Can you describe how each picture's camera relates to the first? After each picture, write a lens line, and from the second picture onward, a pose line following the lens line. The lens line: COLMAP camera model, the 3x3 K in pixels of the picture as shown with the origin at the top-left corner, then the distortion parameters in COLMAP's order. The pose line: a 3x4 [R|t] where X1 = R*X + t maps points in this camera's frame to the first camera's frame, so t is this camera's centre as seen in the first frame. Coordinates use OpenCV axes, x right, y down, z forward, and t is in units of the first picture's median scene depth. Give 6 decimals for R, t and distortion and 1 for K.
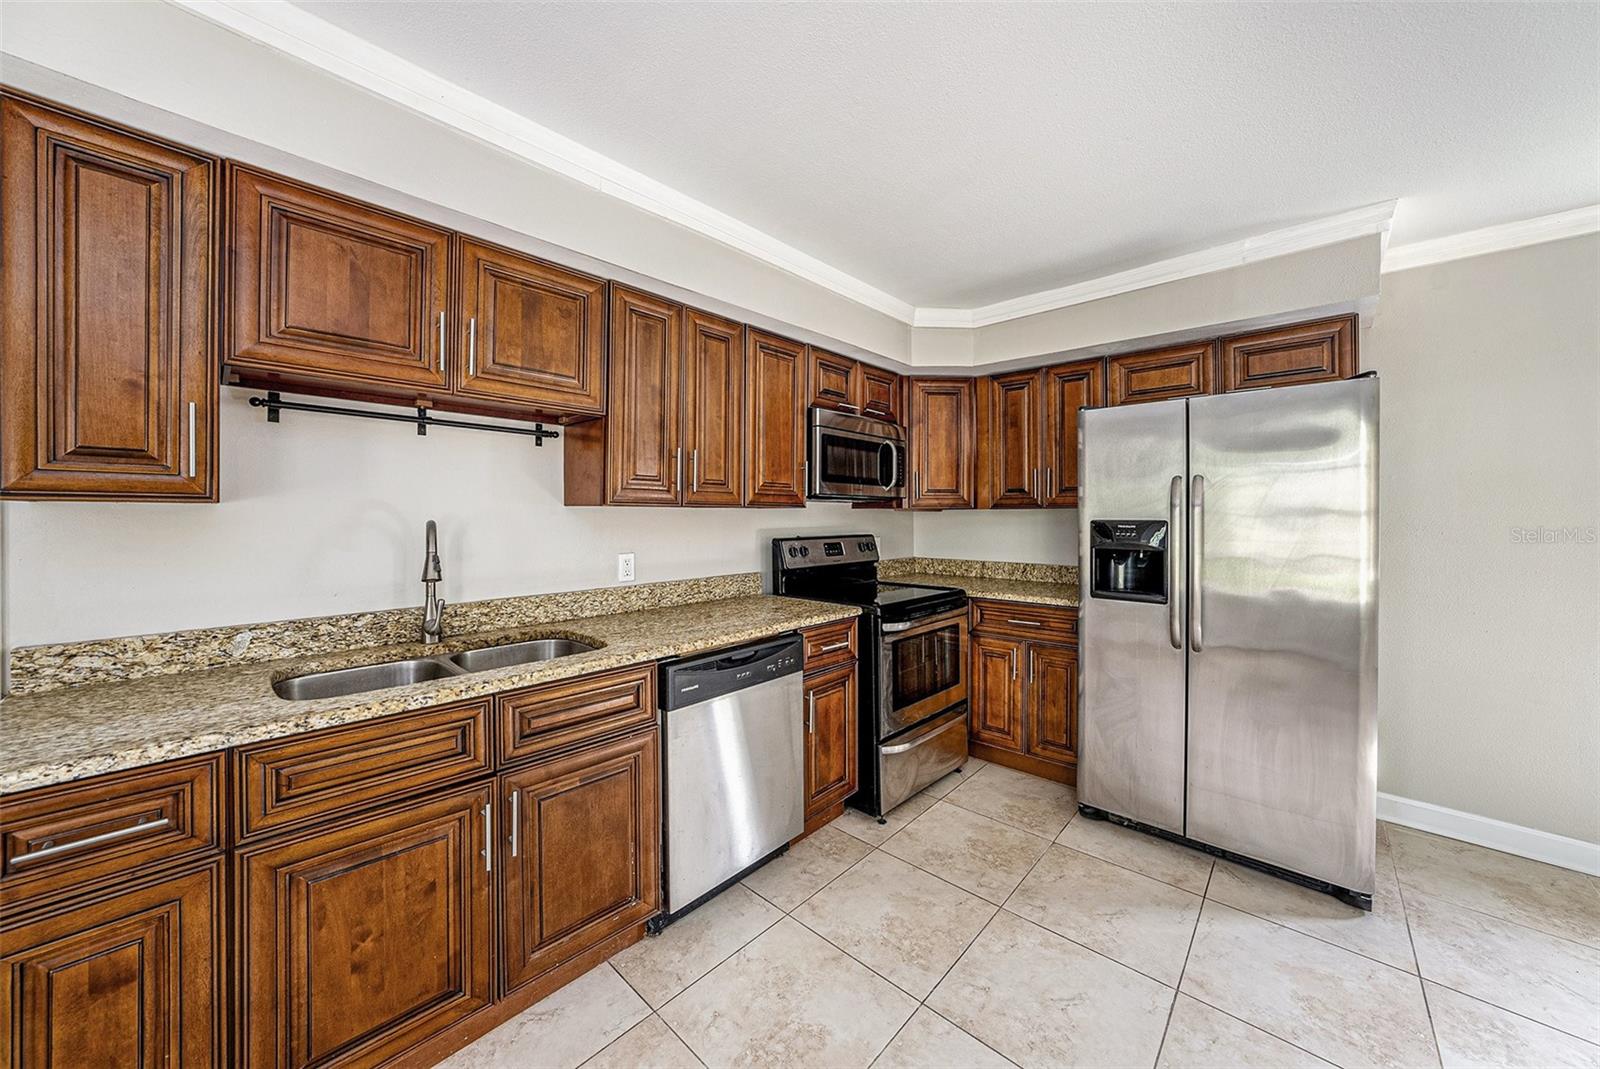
lens RADIAL K [[568.8, 0, 796.9], [0, 568.8, 521.1], [0, 0, 1]] dist [-0.012948, 0.001715]
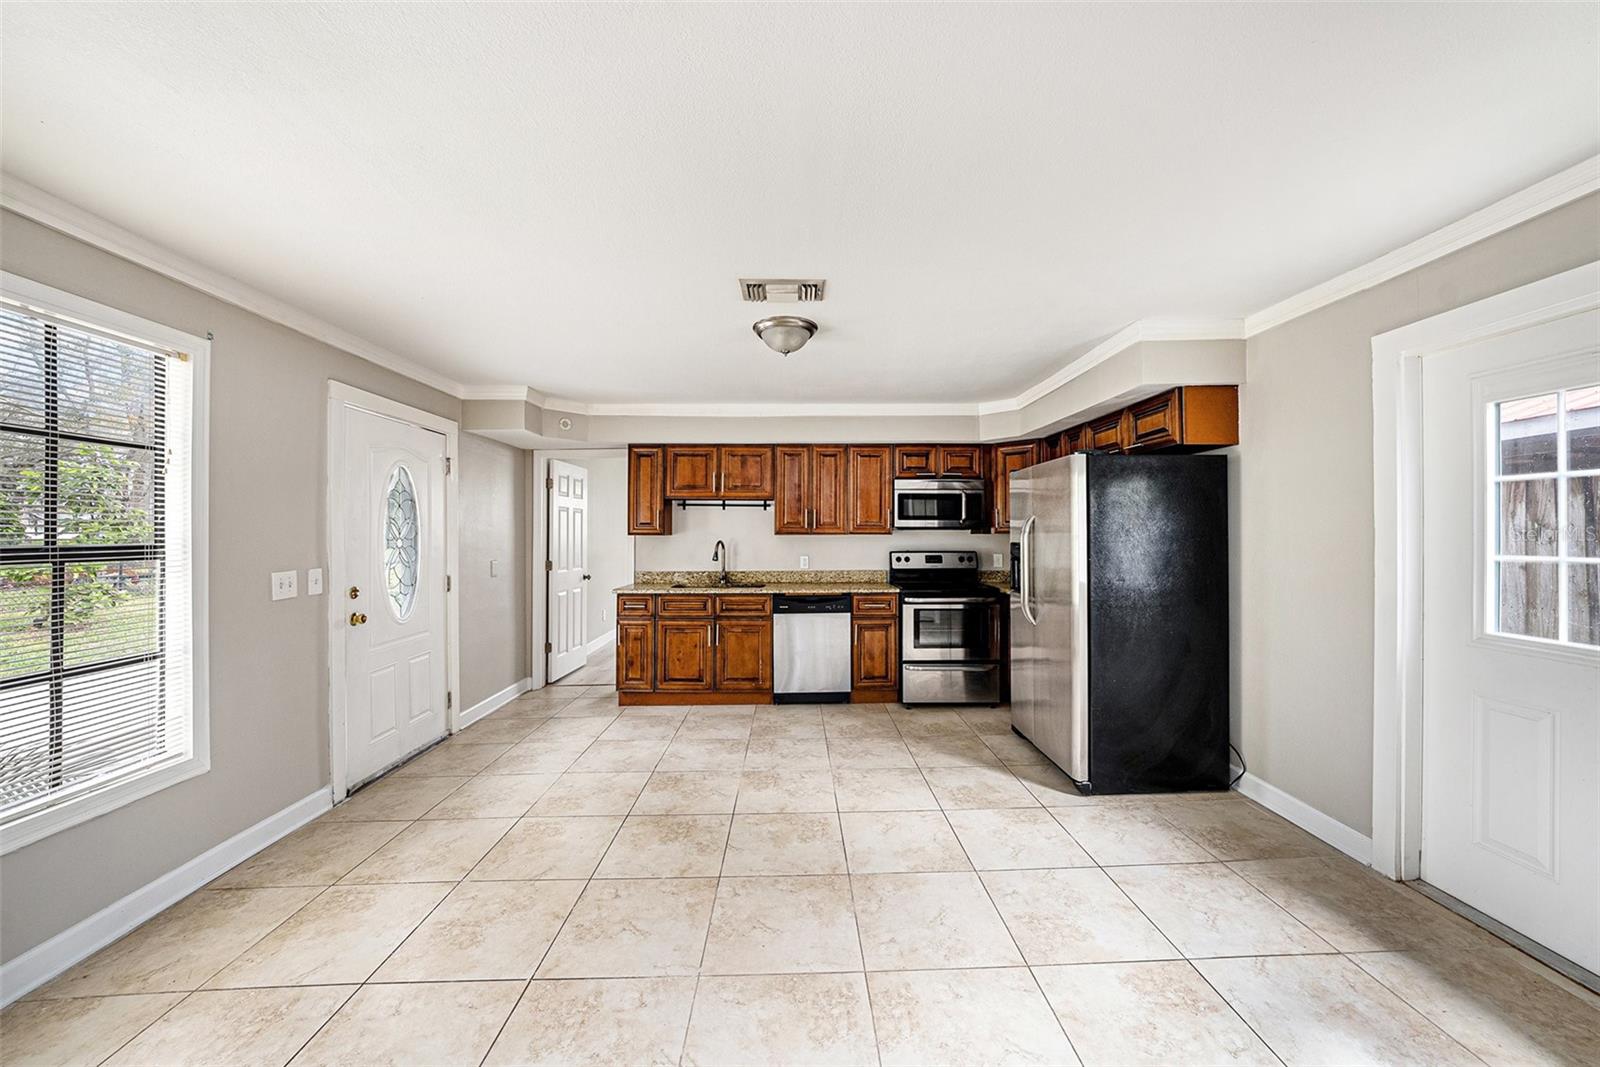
lens RADIAL K [[568.8, 0, 799.3], [0, 568.8, 537.3], [0, 0, 1]] dist [-0.012948, 0.001715]
pose [[0.691143, 0.004266, -0.722705, 1.539776], [-0.007081, 0.999975, -0.000869, -0.014957], [0.722683, 0.005718, 0.691156, -0.641040]]
